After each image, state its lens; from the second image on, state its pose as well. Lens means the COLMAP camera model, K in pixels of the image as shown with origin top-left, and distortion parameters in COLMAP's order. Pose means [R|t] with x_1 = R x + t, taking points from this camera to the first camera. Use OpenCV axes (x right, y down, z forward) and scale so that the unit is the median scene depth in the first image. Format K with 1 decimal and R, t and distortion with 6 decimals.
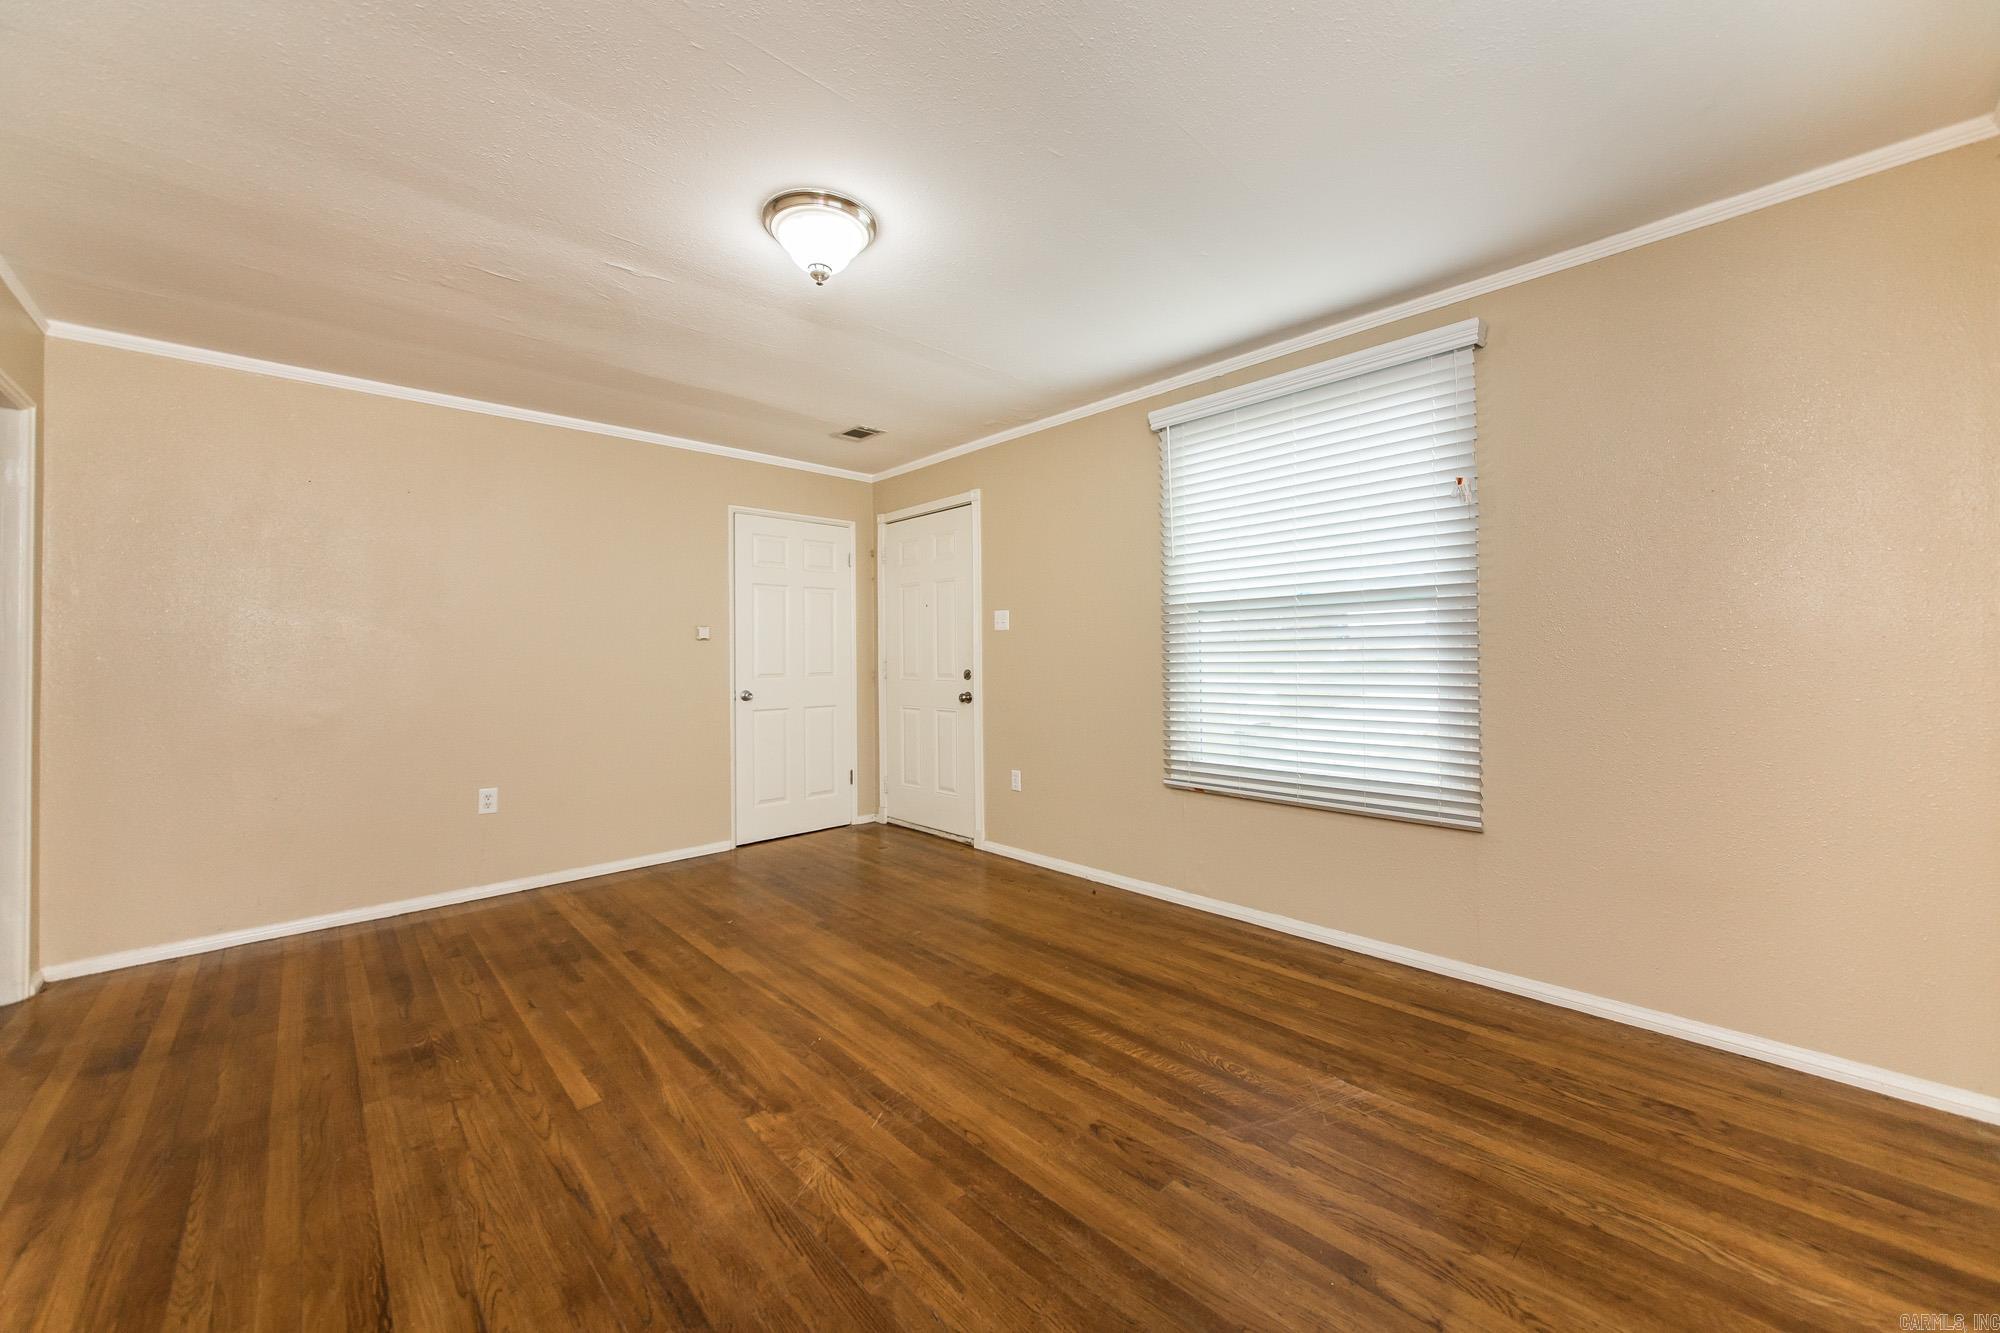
lens RADIAL K [[730.9, 0, 1003.6], [0, 730.9, 653.8], [0, 0, 1]] dist [0.001250, 0.000328]
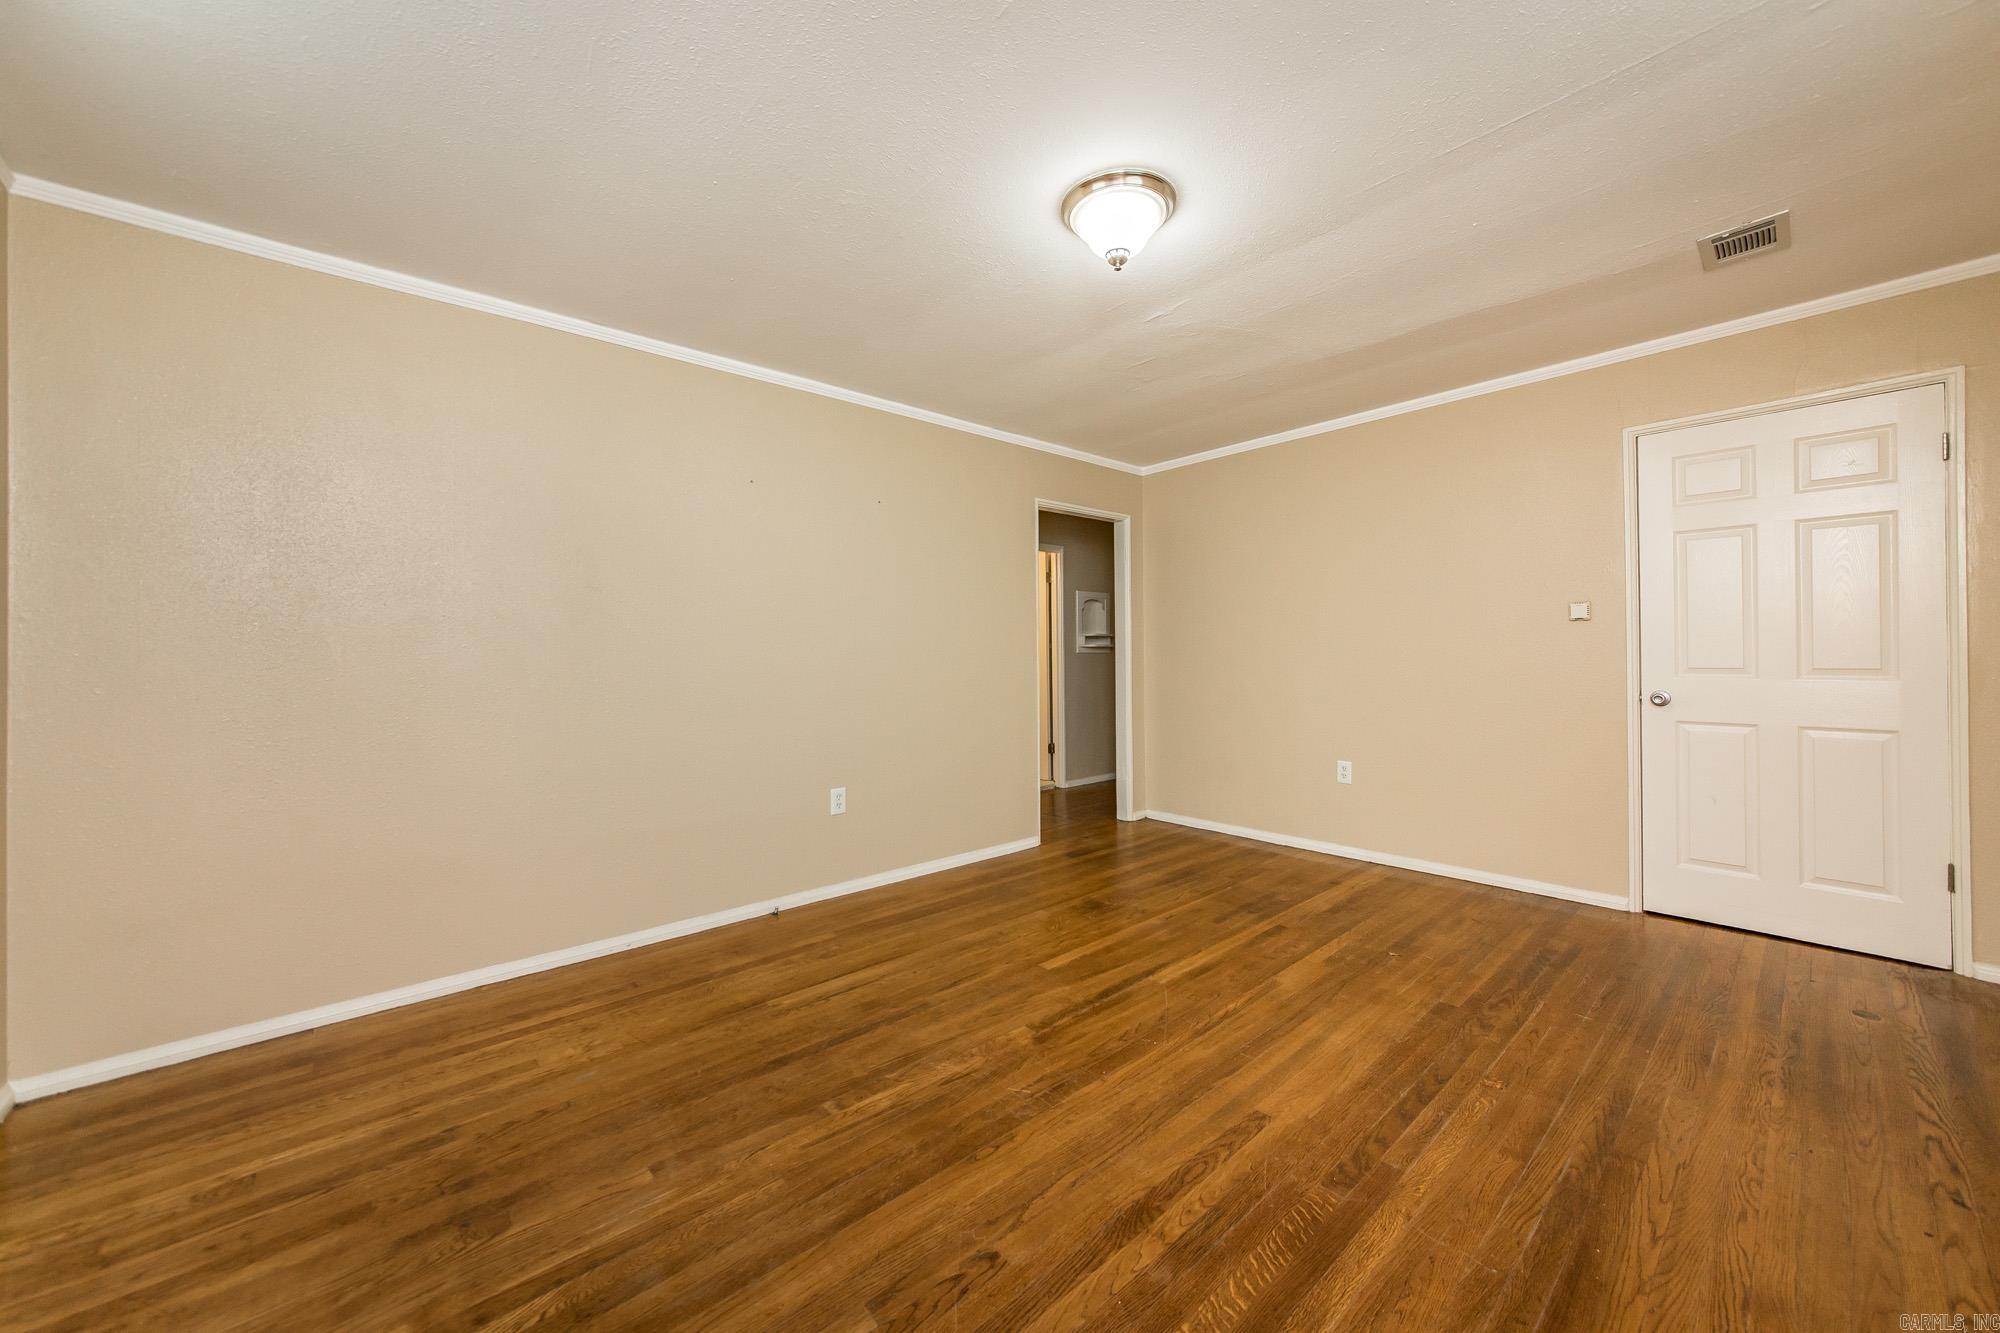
lens RADIAL K [[743.1, 0, 1012.0], [0, 743.1, 650.0], [0, 0, 1]] dist [-0.000785, -0.000353]
pose [[-0.031711, 0.006472, -0.999476, 0.724292], [0.012803, 0.999900, 0.006068, 0.001142], [0.999415, -0.012604, -0.031790, 0.844100]]
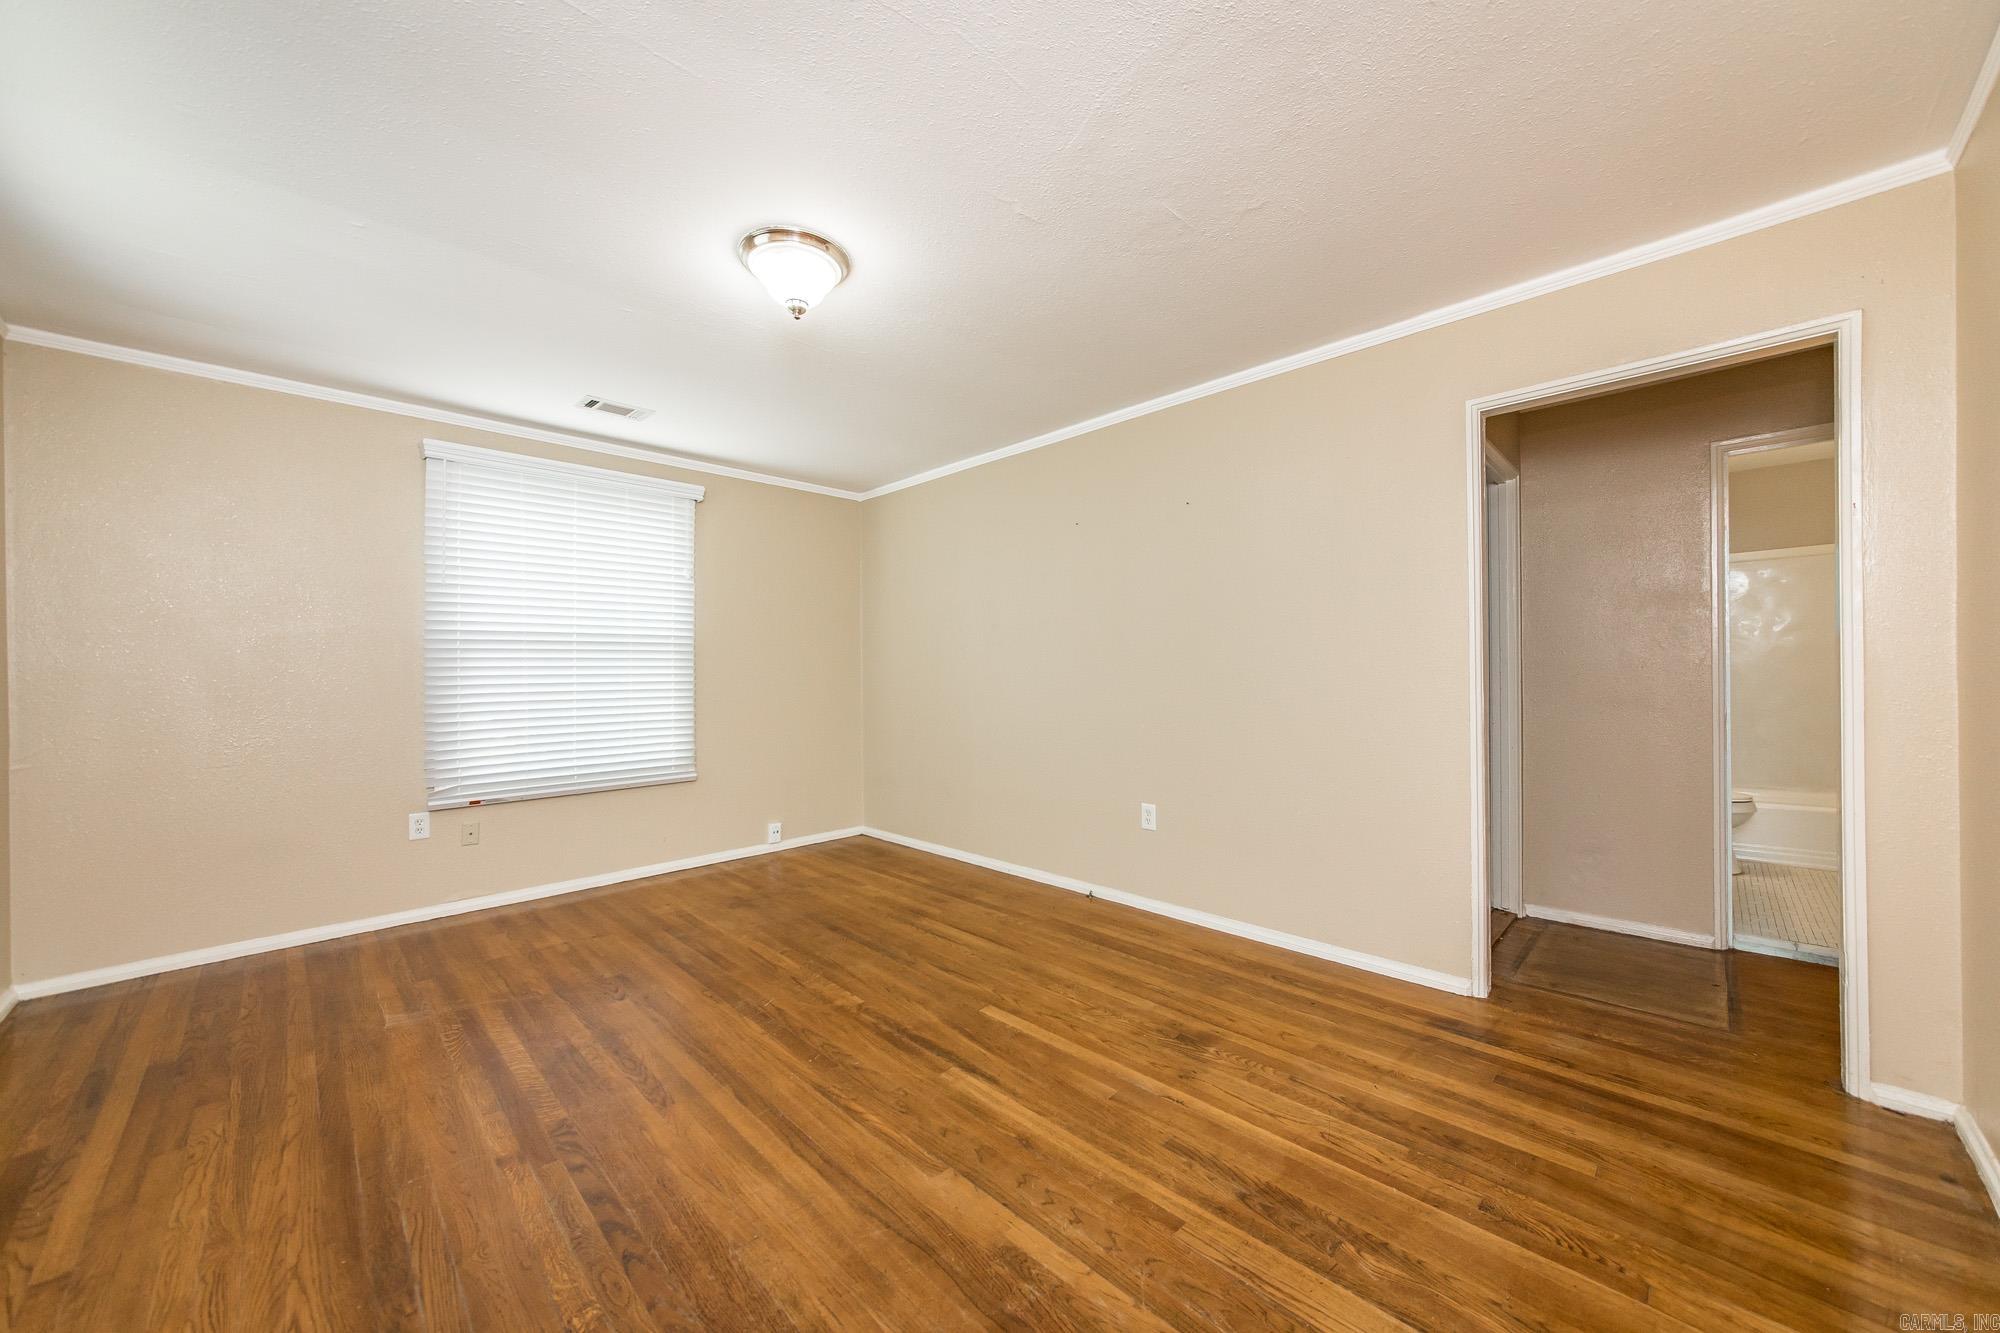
lens RADIAL K [[726.6, 0, 994.5], [0, 726.6, 661.5], [0, 0, 1]] dist [0.000113, 0.000130]
pose [[-0.999730, 0.023050, -0.002871, -0.504392], [0.023096, 0.999579, -0.017534, 0.015021], [0.002466, -0.017596, -0.999842, 1.970548]]
